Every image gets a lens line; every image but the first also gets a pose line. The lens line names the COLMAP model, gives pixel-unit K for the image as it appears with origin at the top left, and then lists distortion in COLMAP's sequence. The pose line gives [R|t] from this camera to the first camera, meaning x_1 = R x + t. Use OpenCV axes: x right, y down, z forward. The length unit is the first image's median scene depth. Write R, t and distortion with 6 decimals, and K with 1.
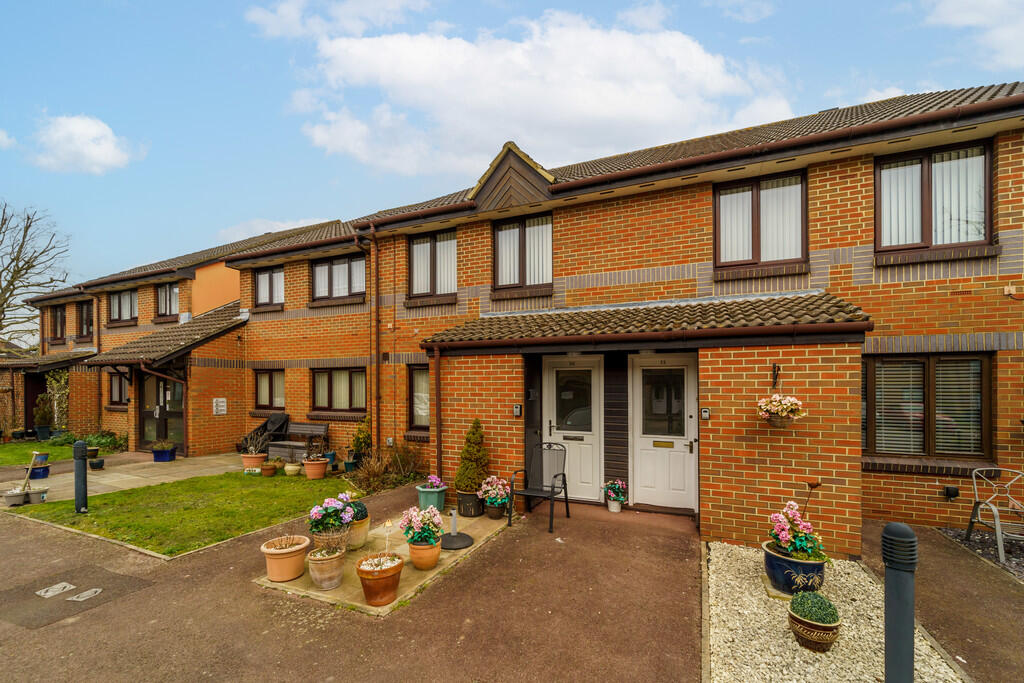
lens RADIAL K [[414.4, 0, 512.4], [0, 414.4, 381.9], [0, 0, 1]] dist [-0.000334, -0.000385]
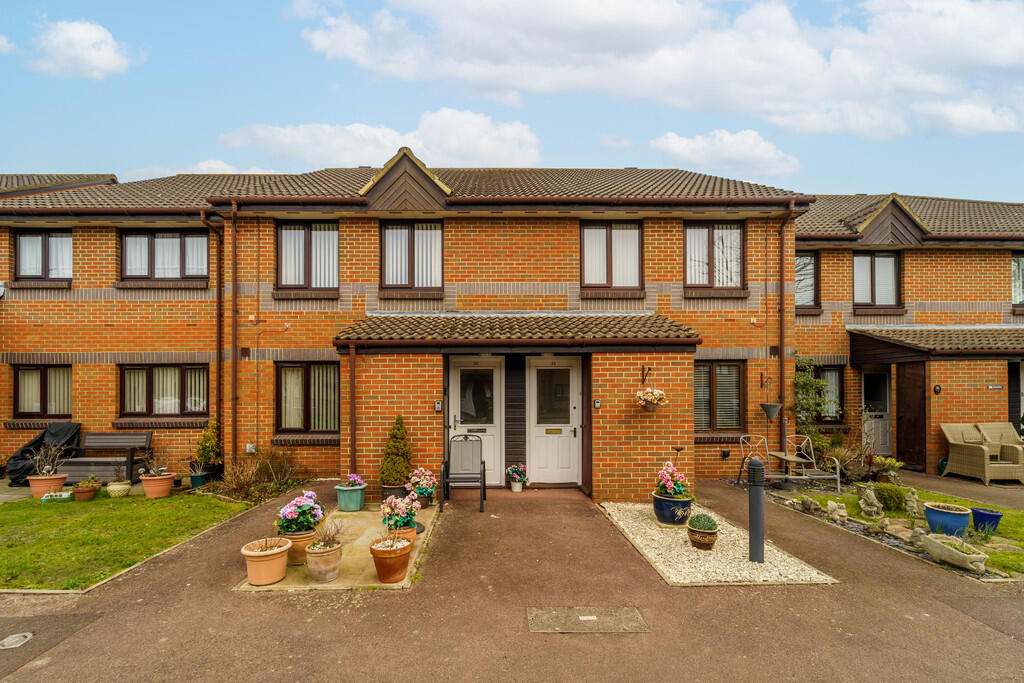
lens RADIAL K [[414.9, 0, 510.4], [0, 414.9, 379.3], [0, 0, 1]] dist [0.000857, -0.000031]
pose [[0.918661, 0.000603, 0.395046, -0.205740], [0.002143, 0.999977, -0.006509, 0.005841], [-0.395040, 0.006826, 0.918638, -0.055420]]
